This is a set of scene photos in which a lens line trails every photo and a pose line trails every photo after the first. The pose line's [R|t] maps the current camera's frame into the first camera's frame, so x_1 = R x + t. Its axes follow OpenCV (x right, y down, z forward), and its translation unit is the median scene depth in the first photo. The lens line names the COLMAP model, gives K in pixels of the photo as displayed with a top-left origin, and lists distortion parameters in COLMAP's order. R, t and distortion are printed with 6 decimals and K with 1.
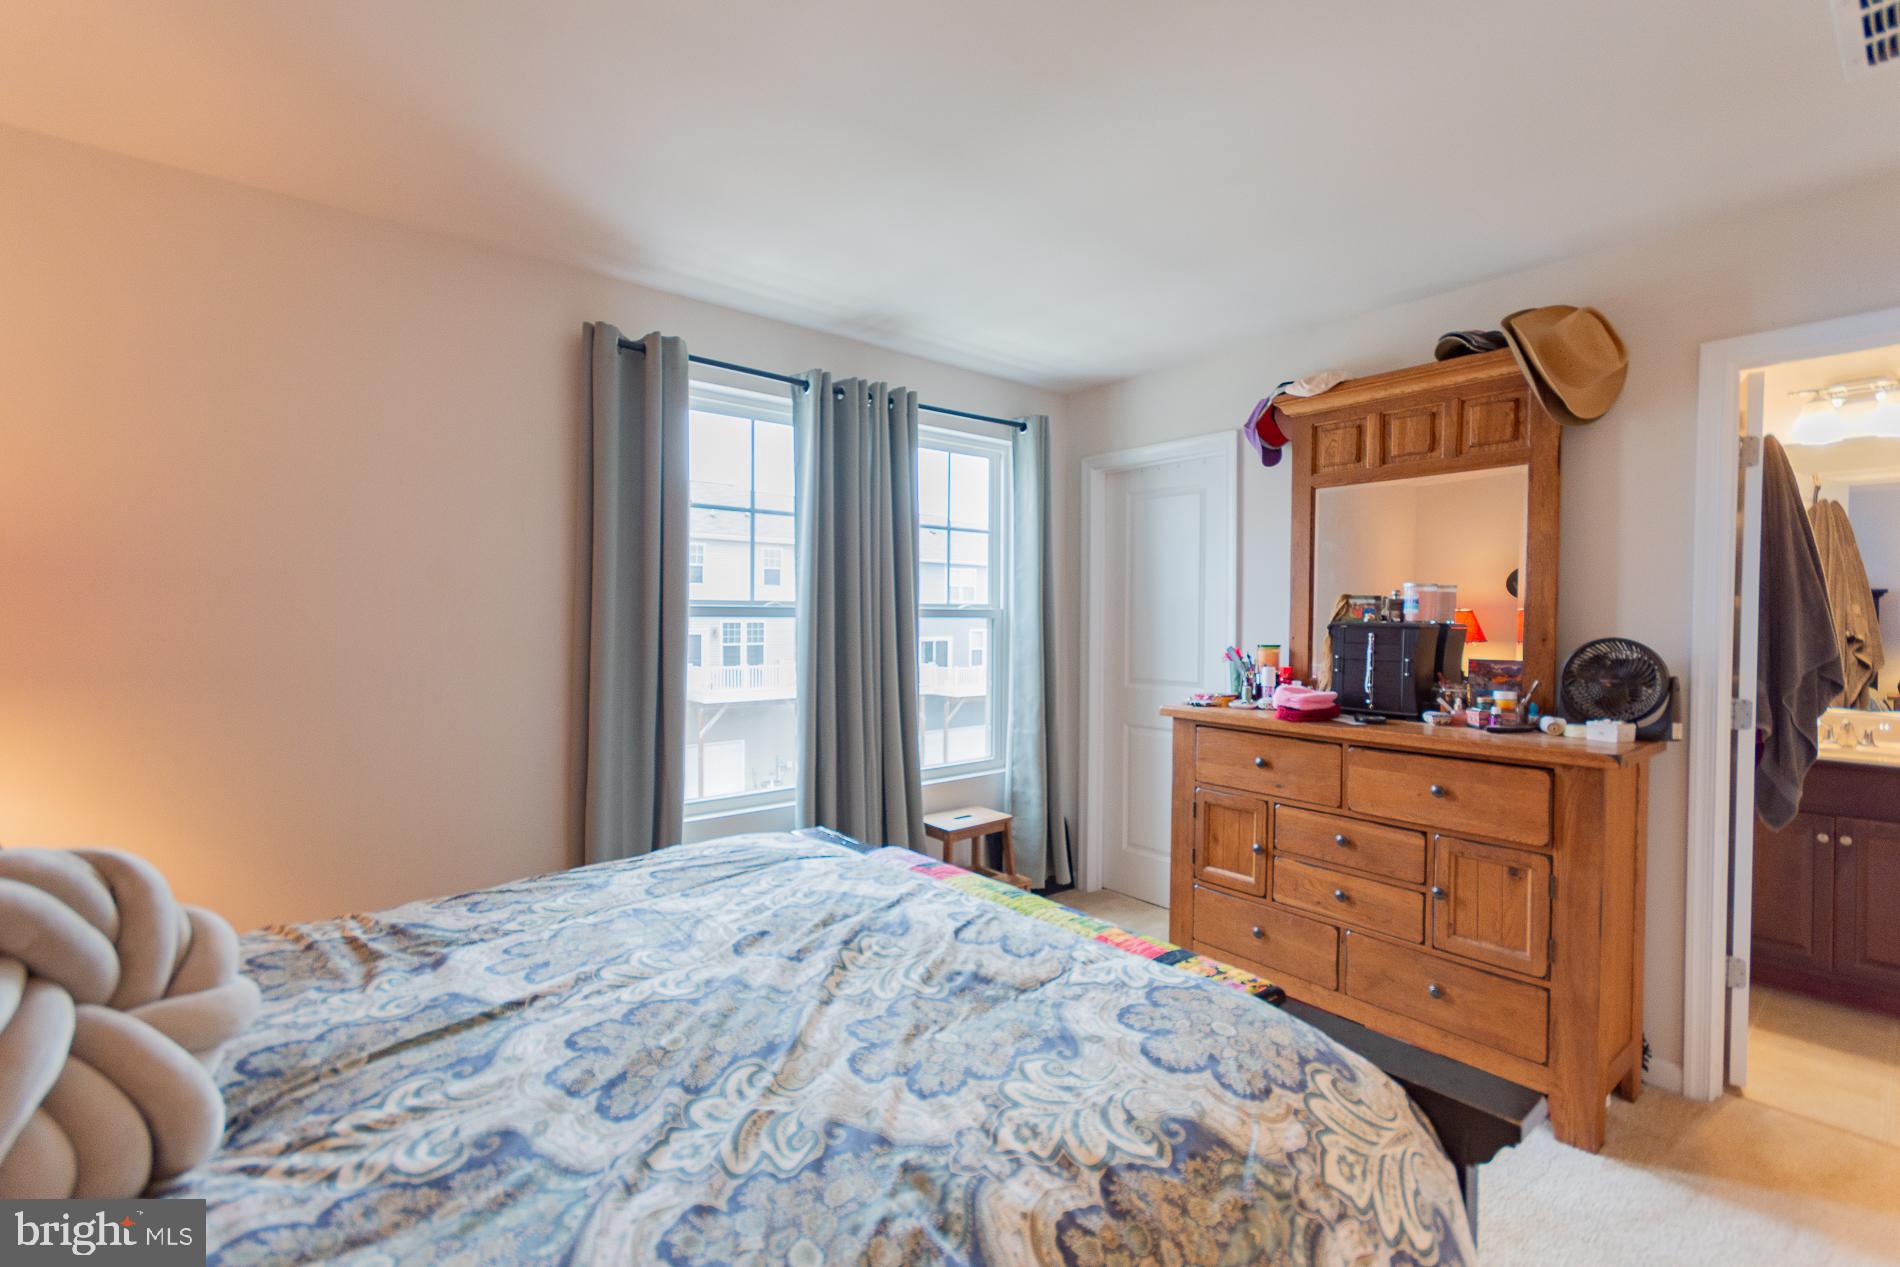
lens RADIAL K [[816.3, 0, 949.4], [0, 816.3, 636.1], [0, 0, 1]] dist [0.012958, -0.004780]
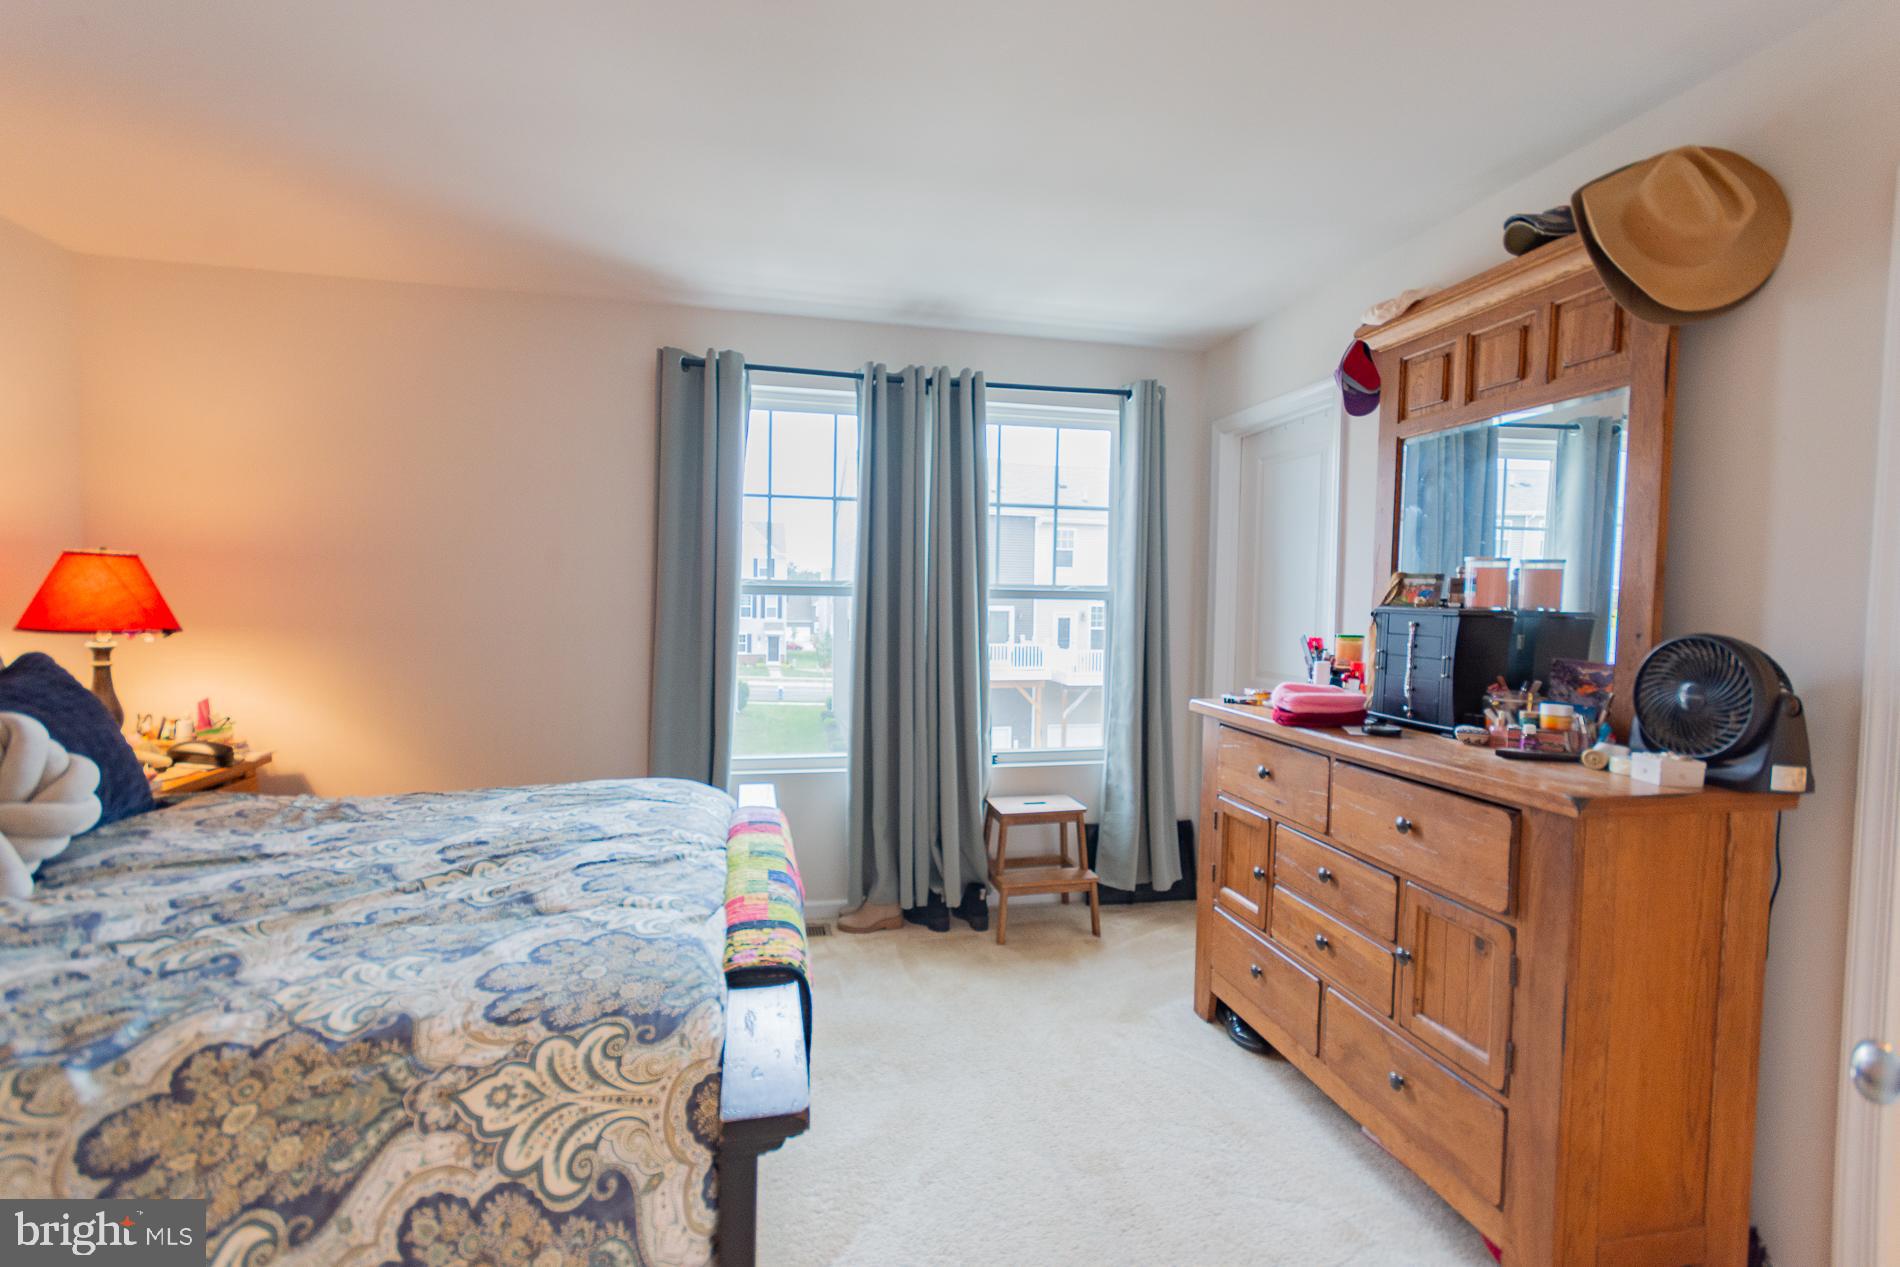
lens RADIAL K [[828.7, 0, 952.8], [0, 828.7, 636.4], [0, 0, 1]] dist [0.012191, -0.004296]
pose [[0.894896, 0.030246, -0.445249, 0.506519], [-0.021998, 0.999478, 0.023681, 0.001418], [0.445733, -0.011397, 0.895094, 0.098579]]
